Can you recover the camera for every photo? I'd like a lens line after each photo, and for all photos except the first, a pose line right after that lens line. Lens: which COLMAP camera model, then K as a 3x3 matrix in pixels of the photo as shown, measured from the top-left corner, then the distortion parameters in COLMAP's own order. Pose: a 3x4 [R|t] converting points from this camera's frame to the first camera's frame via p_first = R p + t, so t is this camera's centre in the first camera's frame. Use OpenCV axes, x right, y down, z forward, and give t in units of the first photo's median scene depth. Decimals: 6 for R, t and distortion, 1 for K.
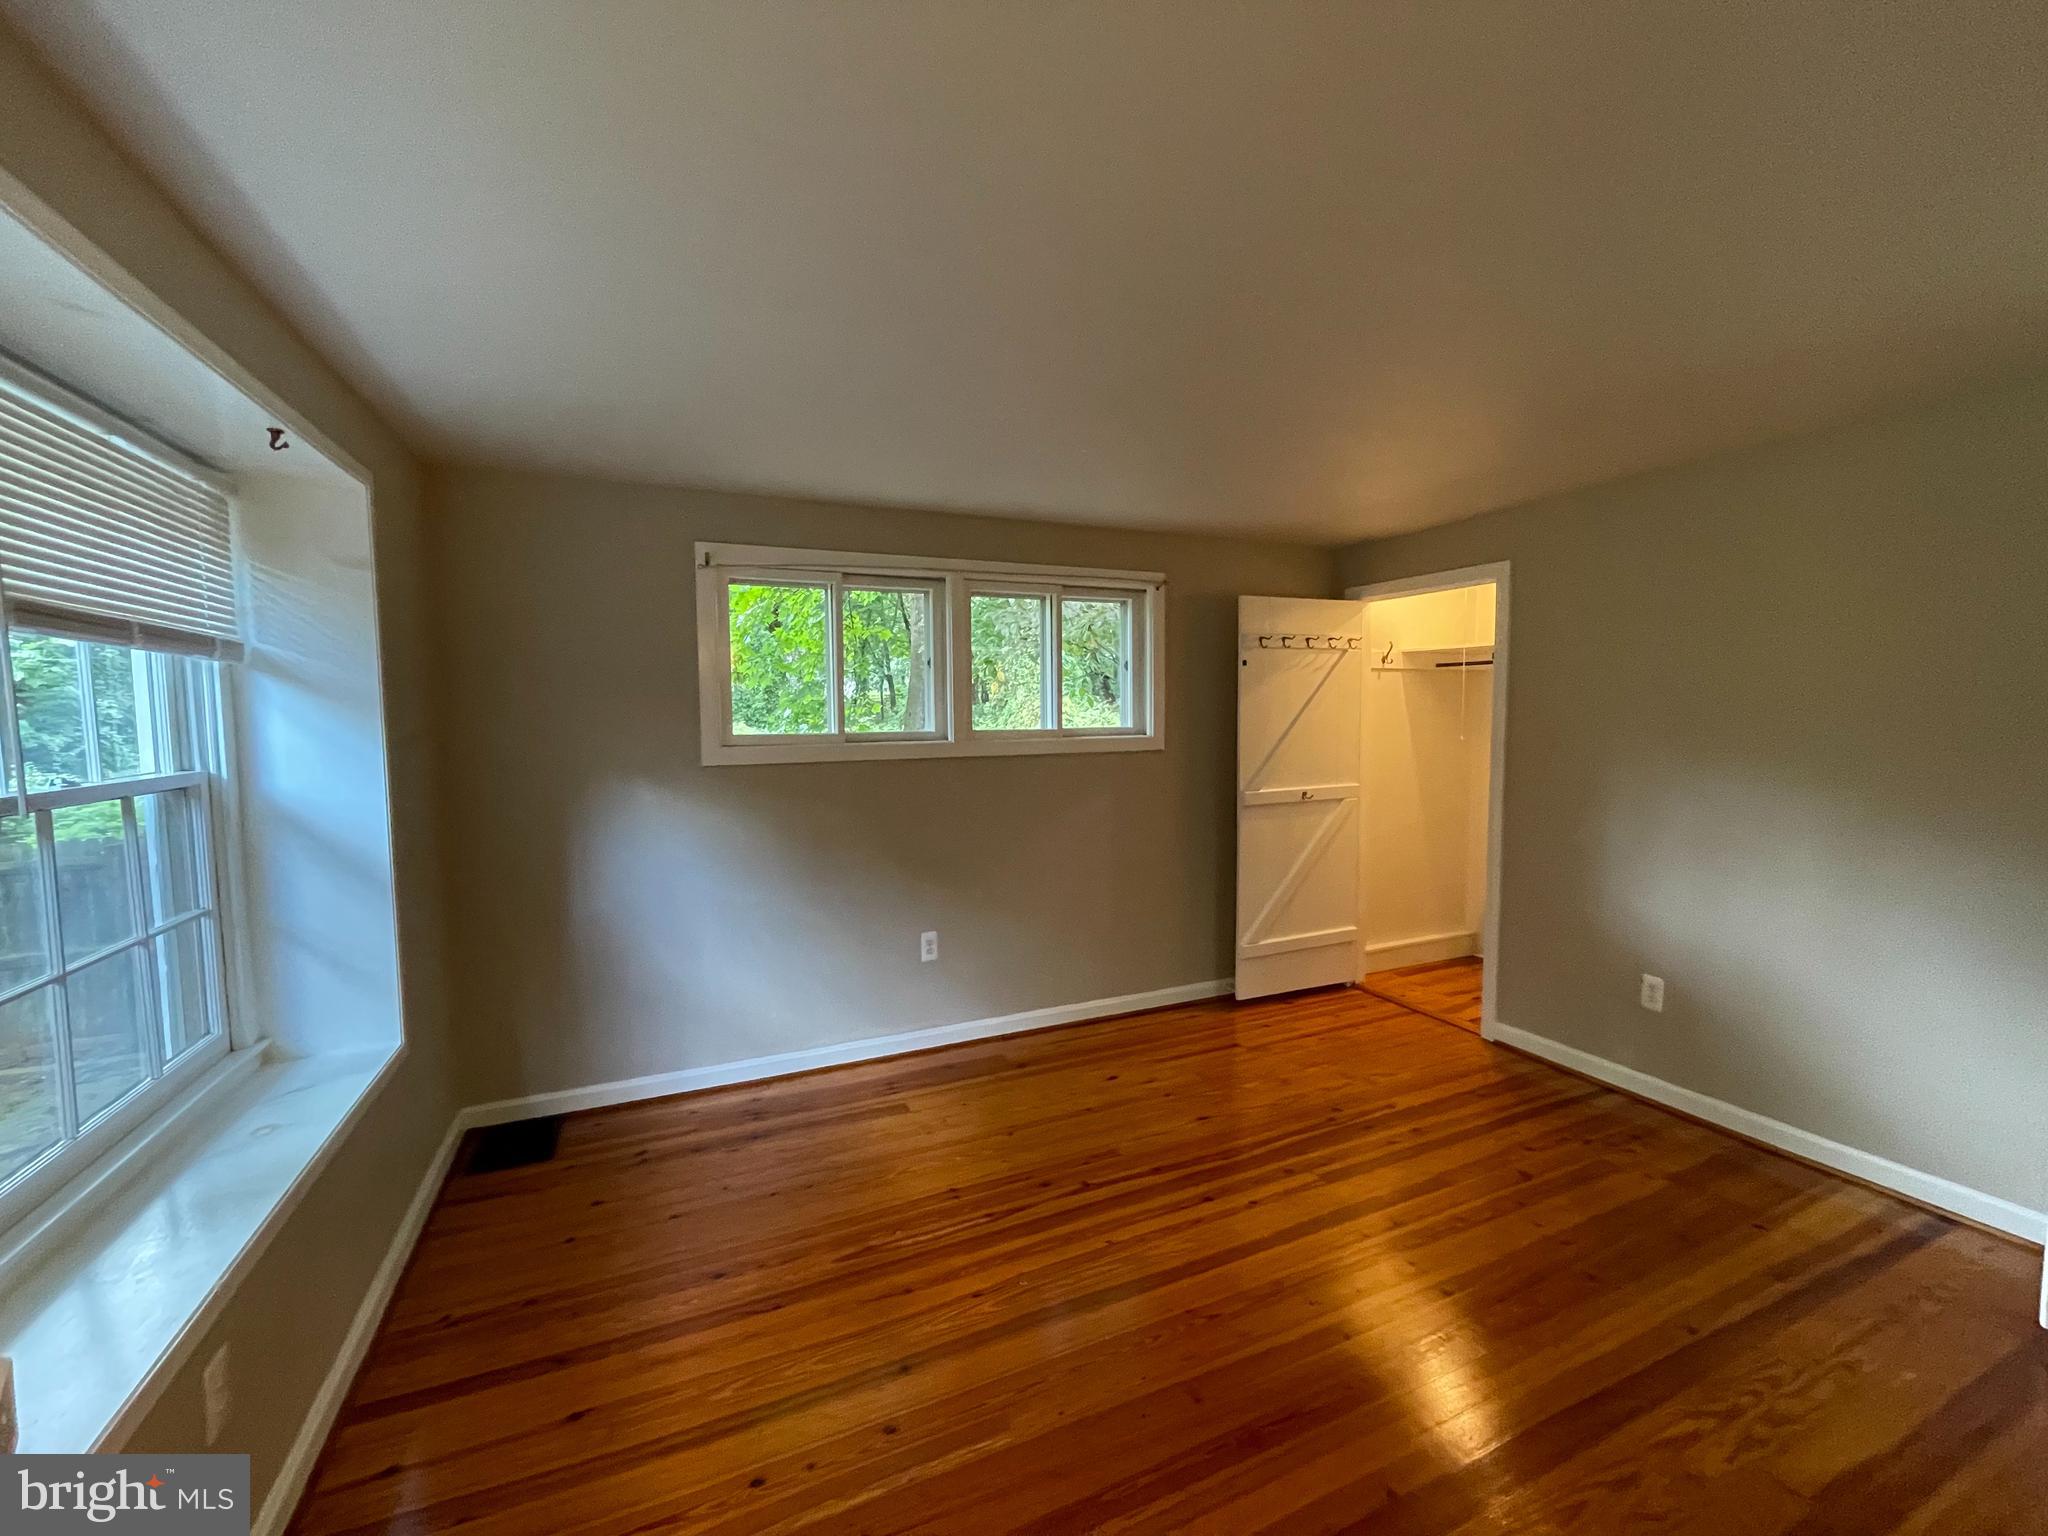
lens RADIAL K [[831.0, 0, 1028.3], [0, 831.0, 769.6], [0, 0, 1]] dist [-0.004582, -0.000097]
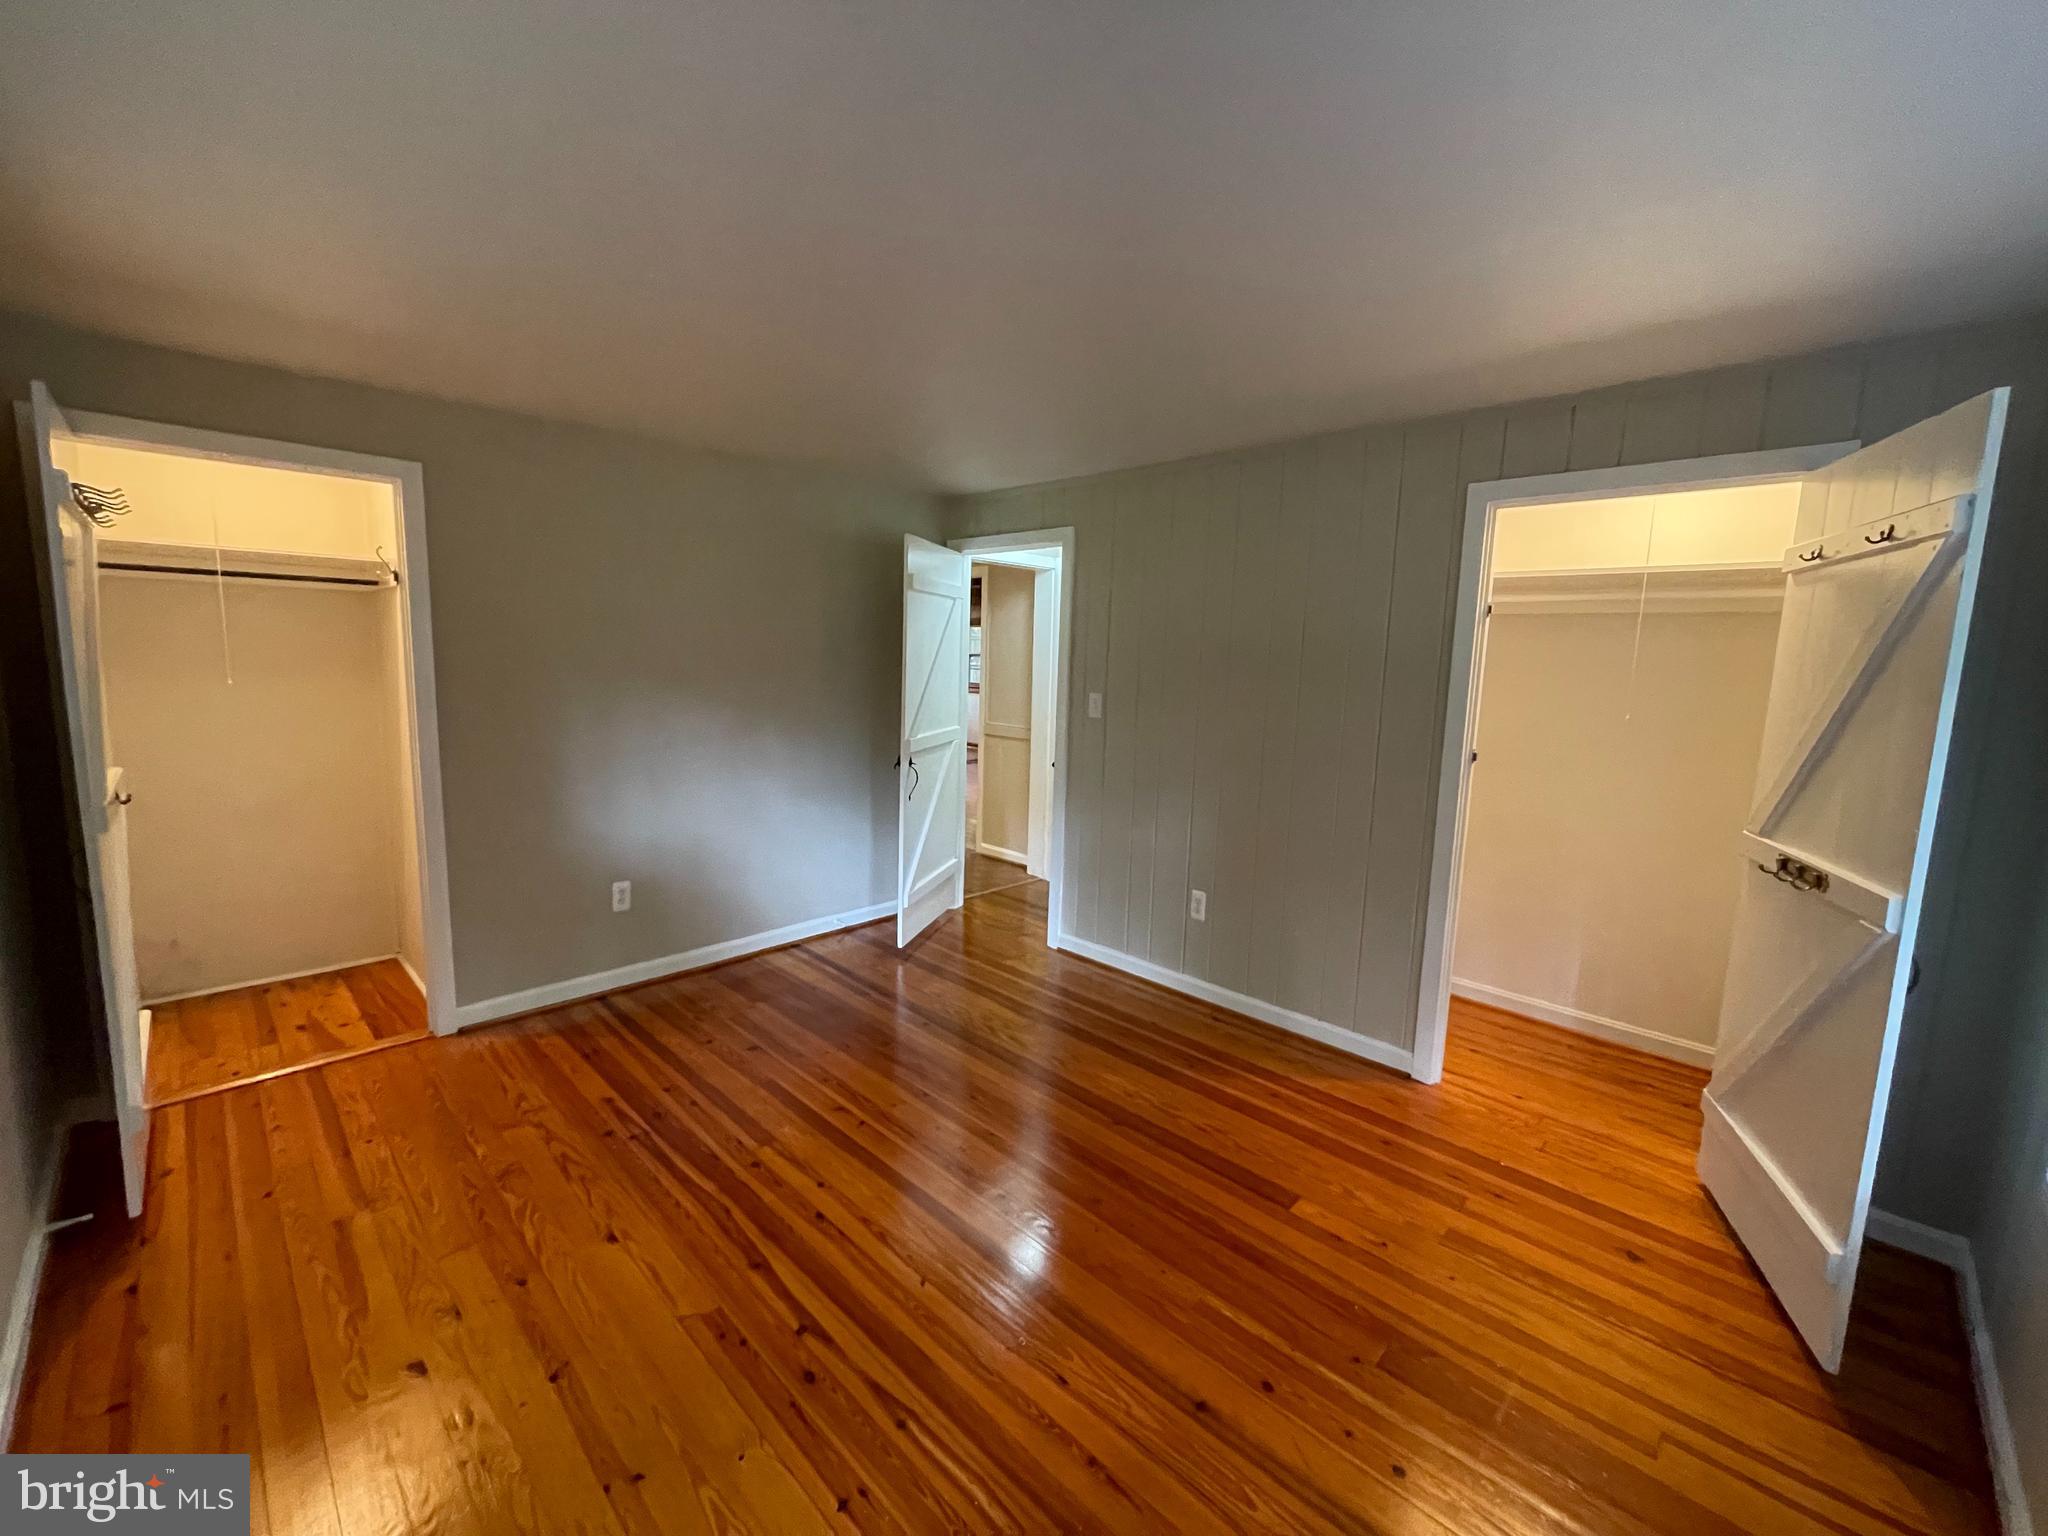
lens RADIAL K [[831.0, 0, 1029.4], [0, 831.0, 762.7], [0, 0, 1]] dist [-0.004582, -0.000097]
pose [[-0.364048, -0.121065, 0.923478, -0.517237], [0.041987, 0.988375, 0.146125, -0.062347], [-0.930433, 0.091970, -0.354733, 0.895256]]
